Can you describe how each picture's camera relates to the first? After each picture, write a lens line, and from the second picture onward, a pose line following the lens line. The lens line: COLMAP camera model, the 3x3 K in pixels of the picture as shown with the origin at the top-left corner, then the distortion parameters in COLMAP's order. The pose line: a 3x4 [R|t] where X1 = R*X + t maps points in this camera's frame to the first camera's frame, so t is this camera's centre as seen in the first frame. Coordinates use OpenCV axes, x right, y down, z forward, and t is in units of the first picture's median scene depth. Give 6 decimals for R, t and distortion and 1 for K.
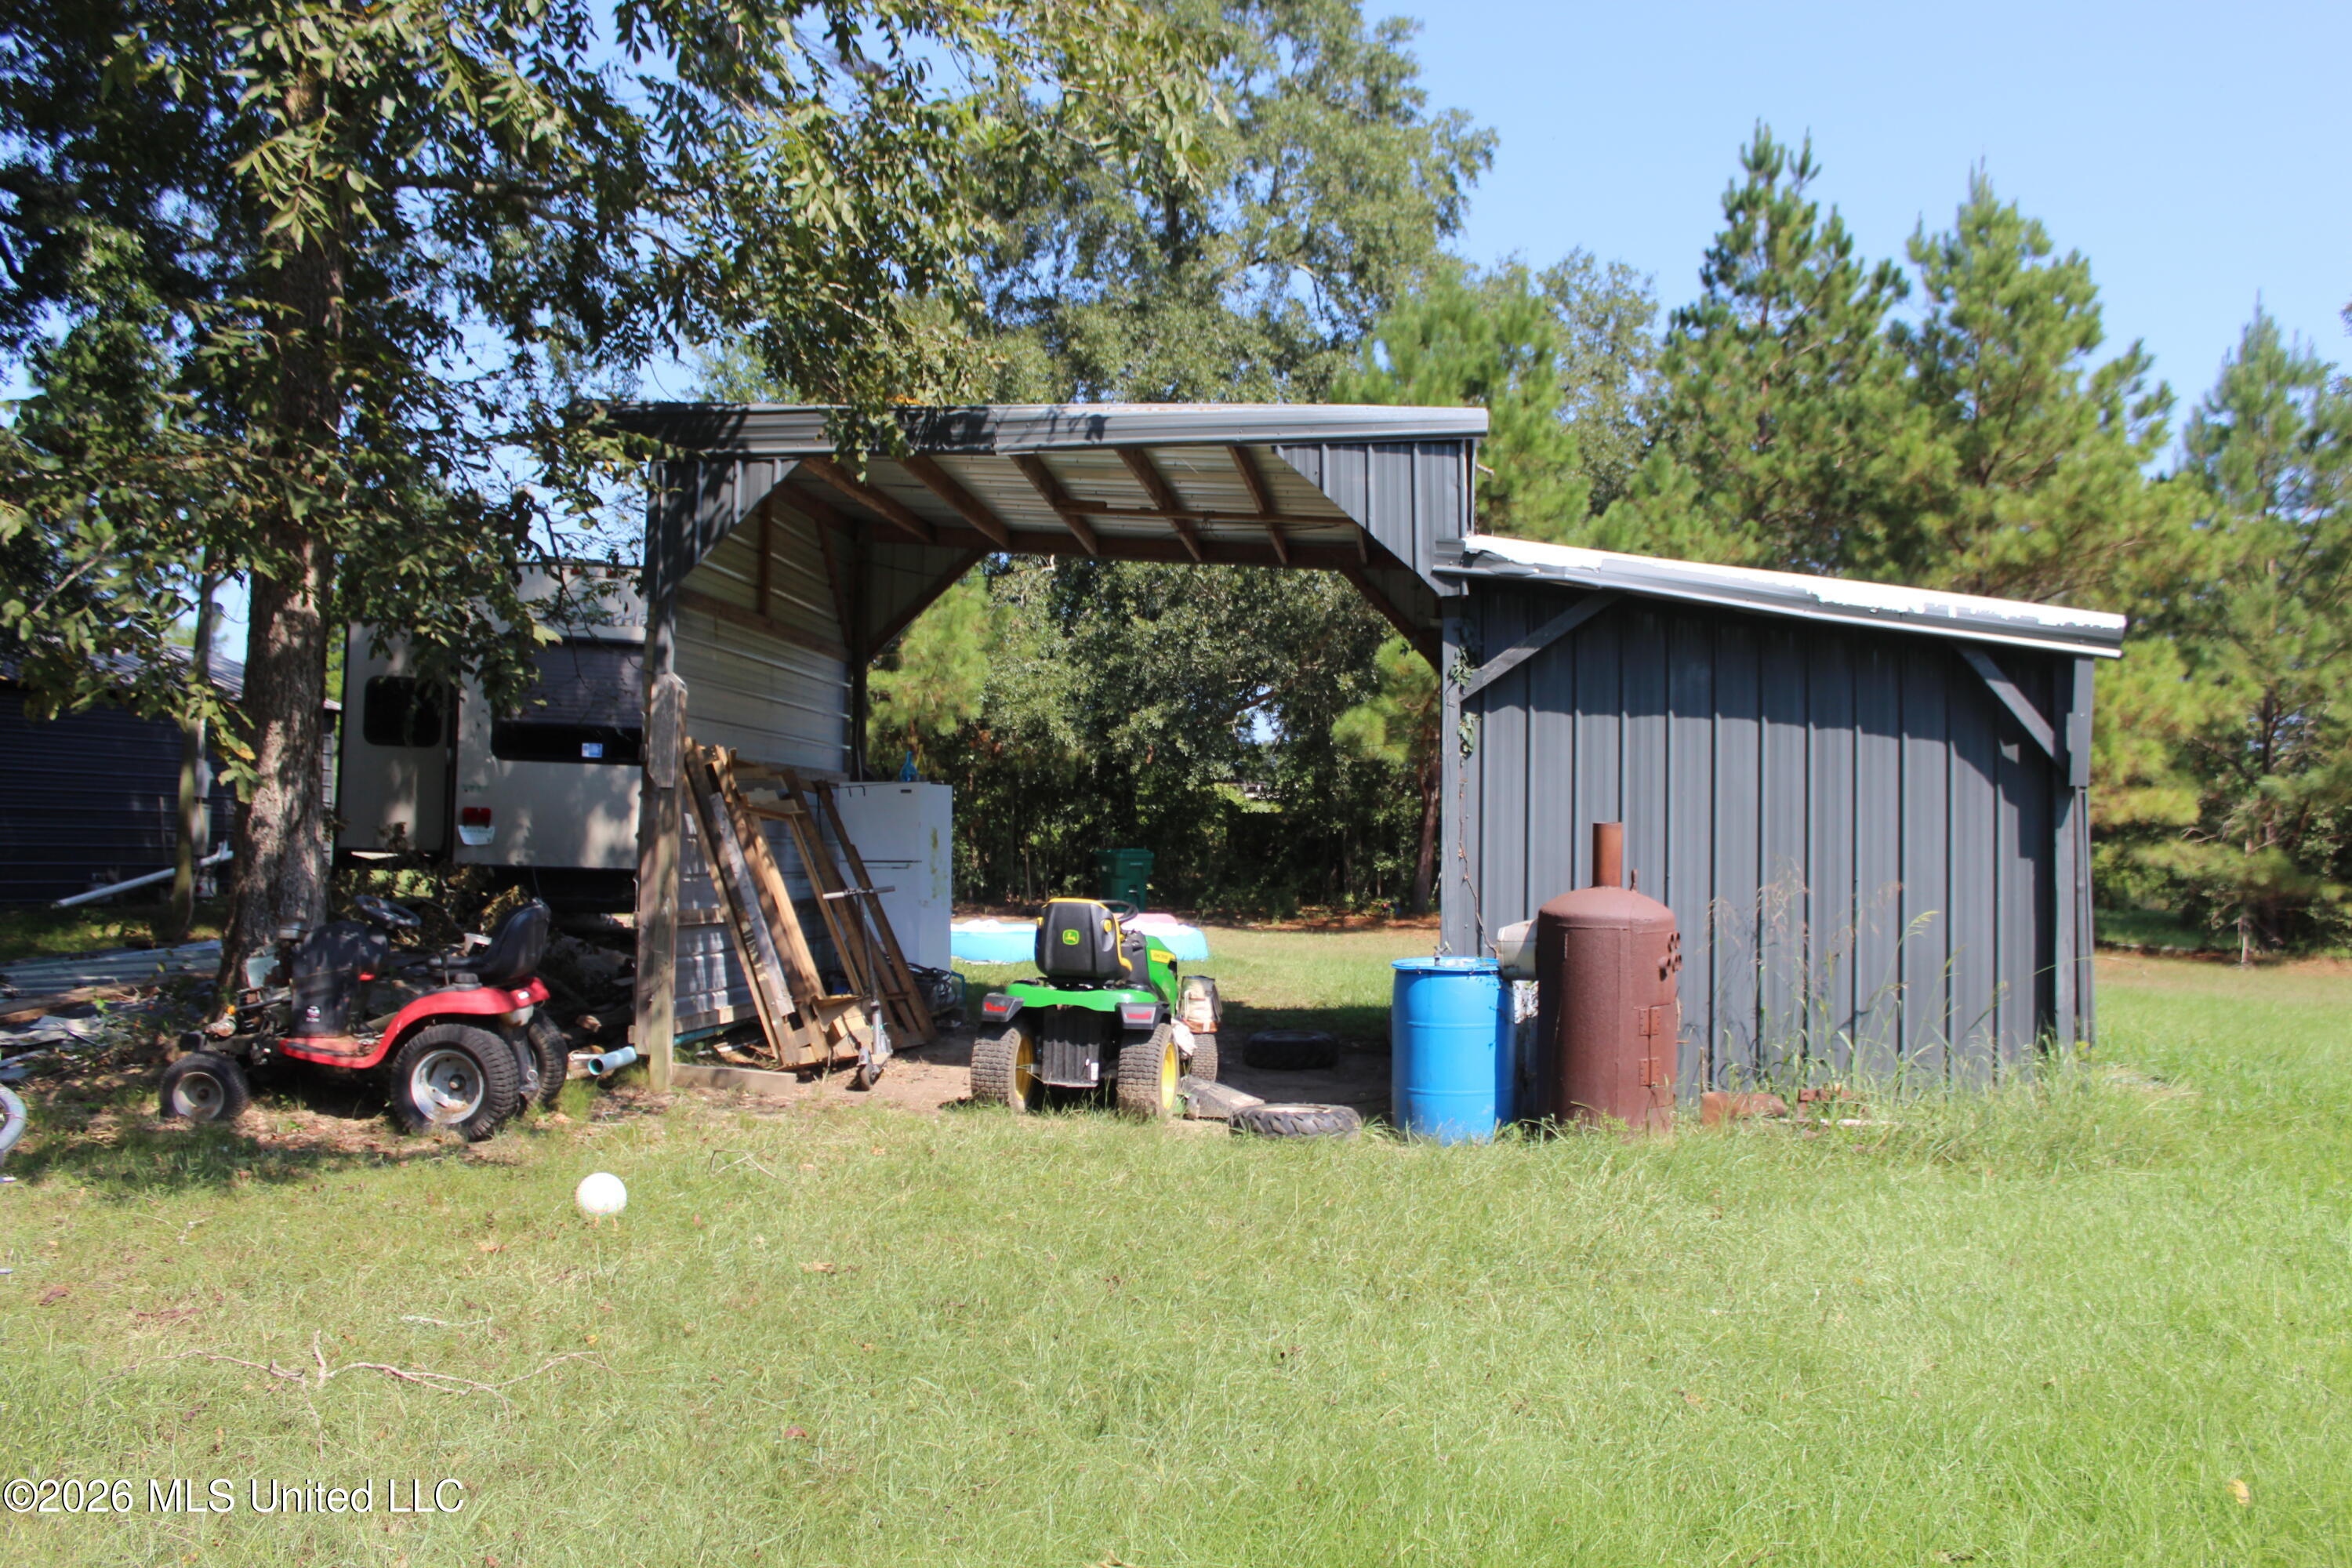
lens RADIAL K [[2036.8, 0, 1185.1], [0, 2036.8, 823.0], [0, 0, 1]] dist [-0.167372, 0.156412]
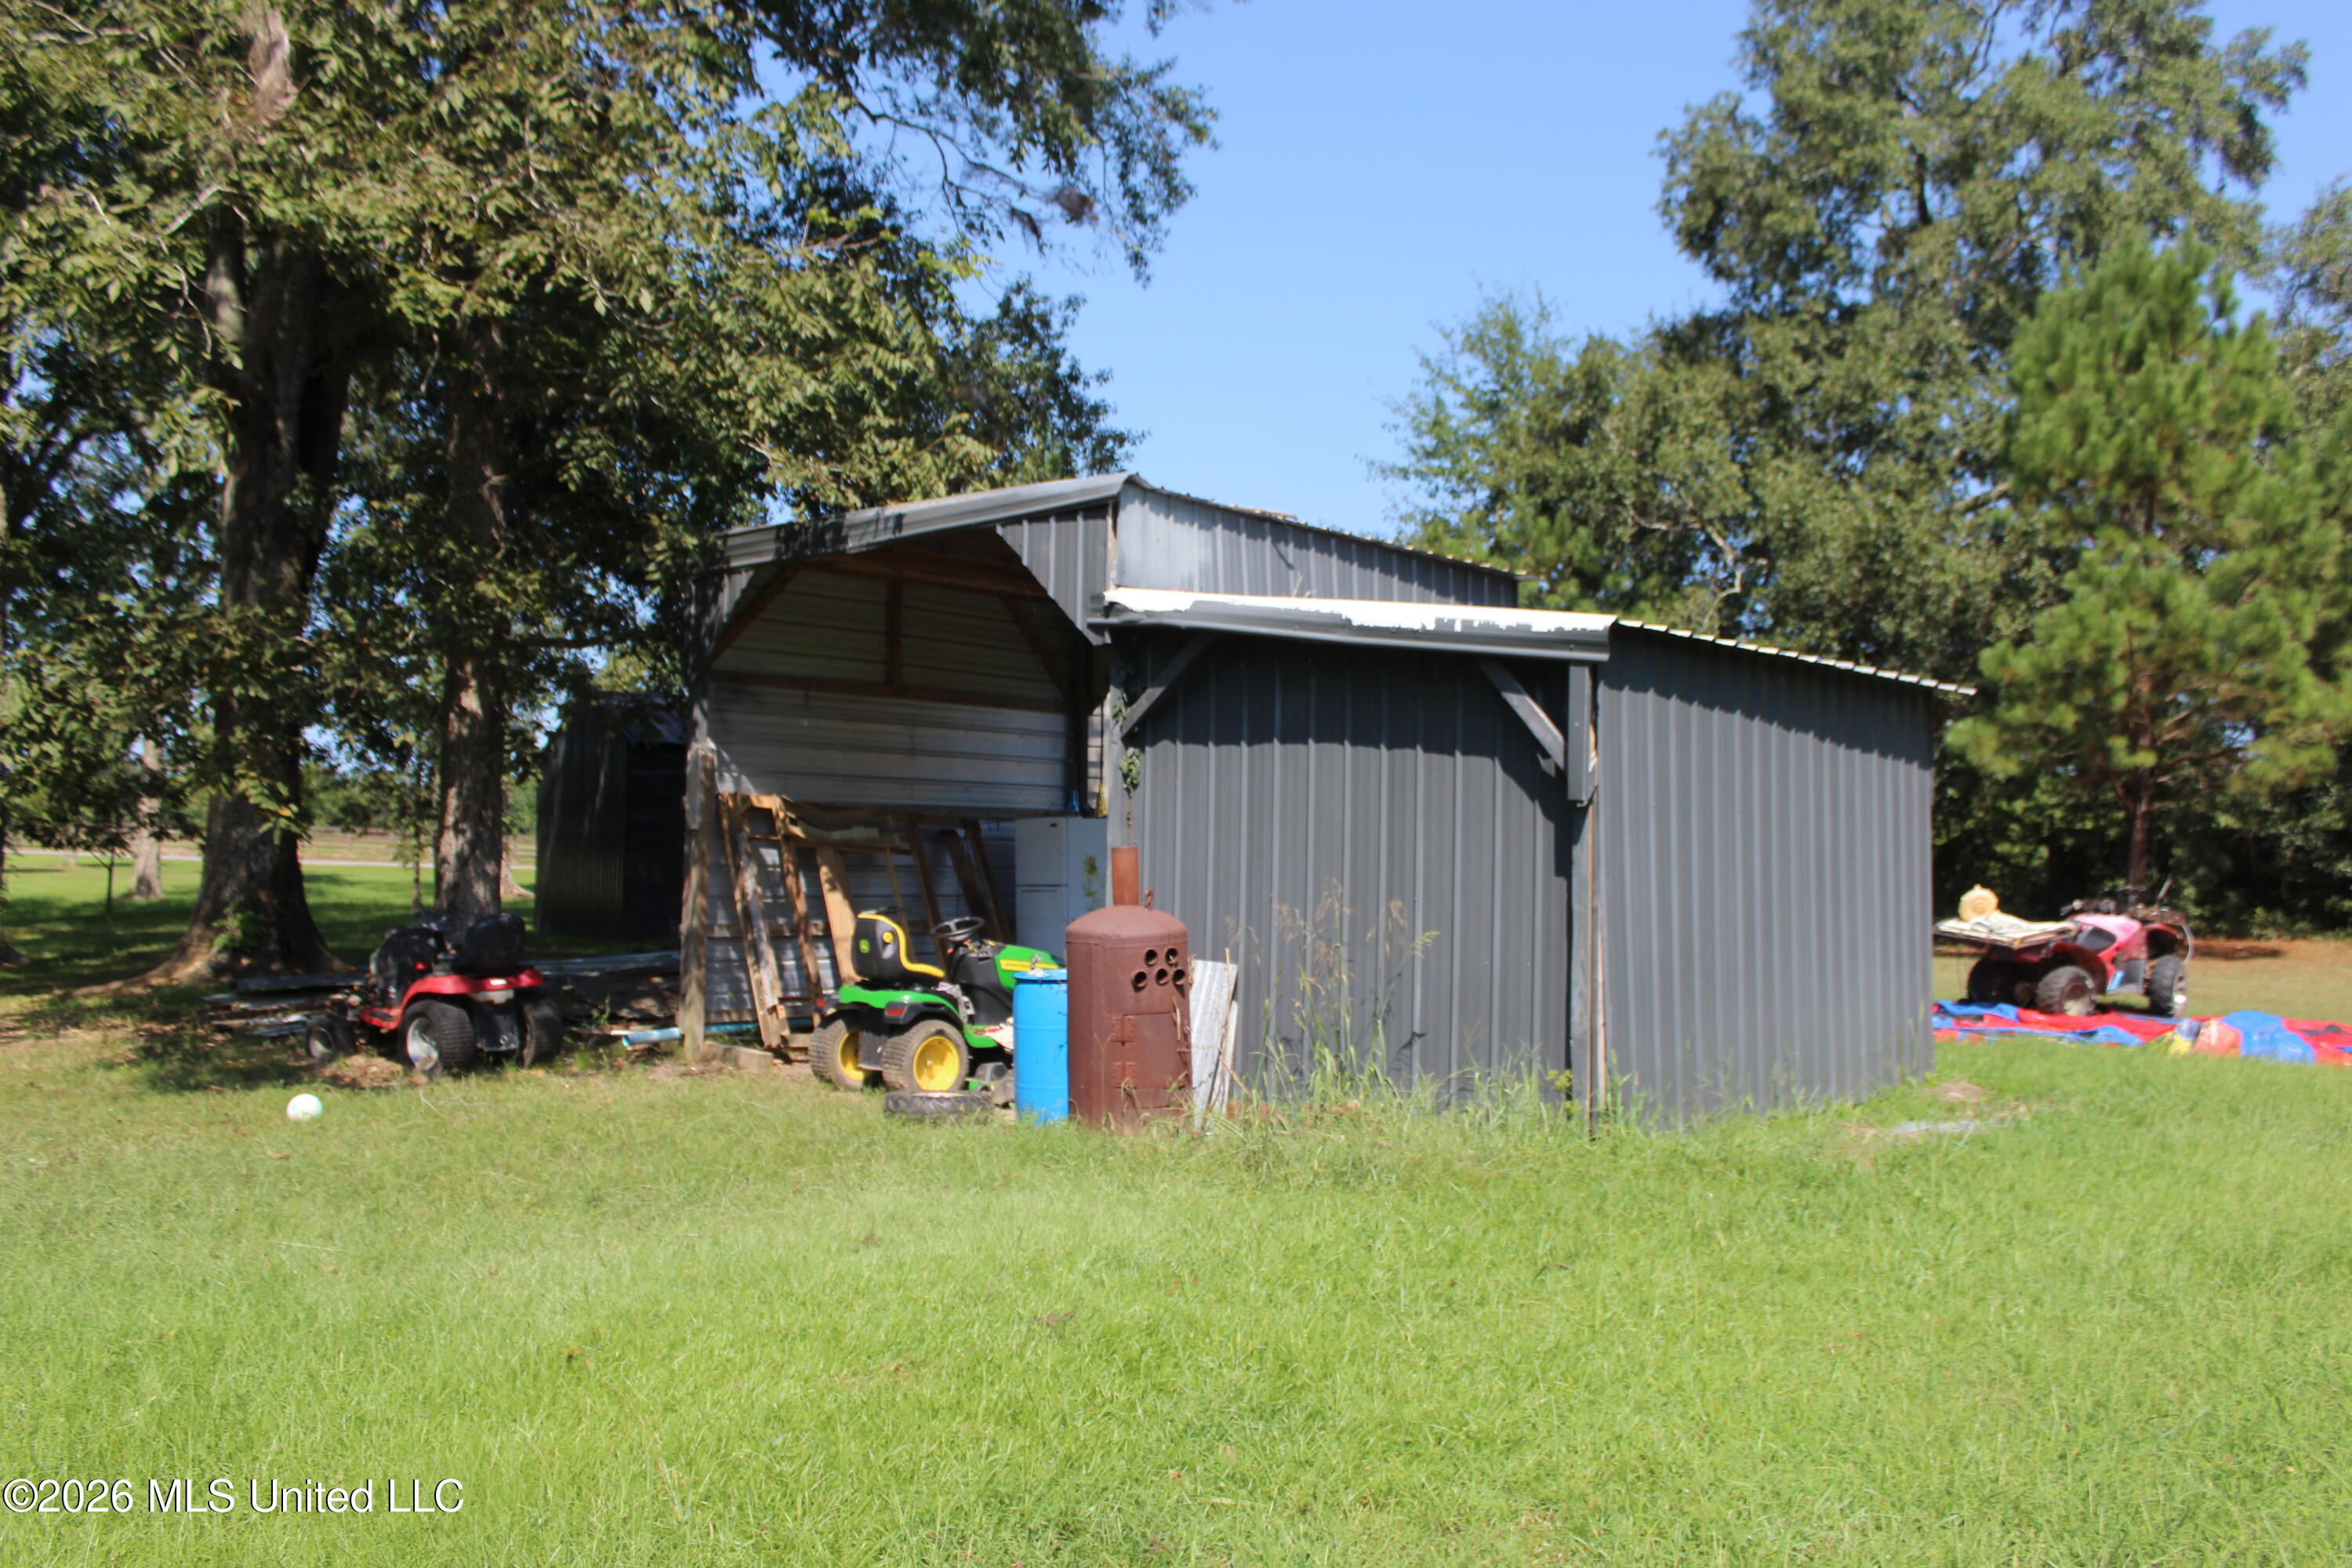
lens RADIAL K [[2036.8, 0, 1185.1], [0, 2036.8, 823.0], [0, 0, 1]] dist [-0.167372, 0.156412]
pose [[0.833289, -0.020982, -0.552440, 0.774603], [0.013066, 0.999748, -0.018263, 0.006517], [0.552684, 0.008000, 0.833353, 0.096493]]
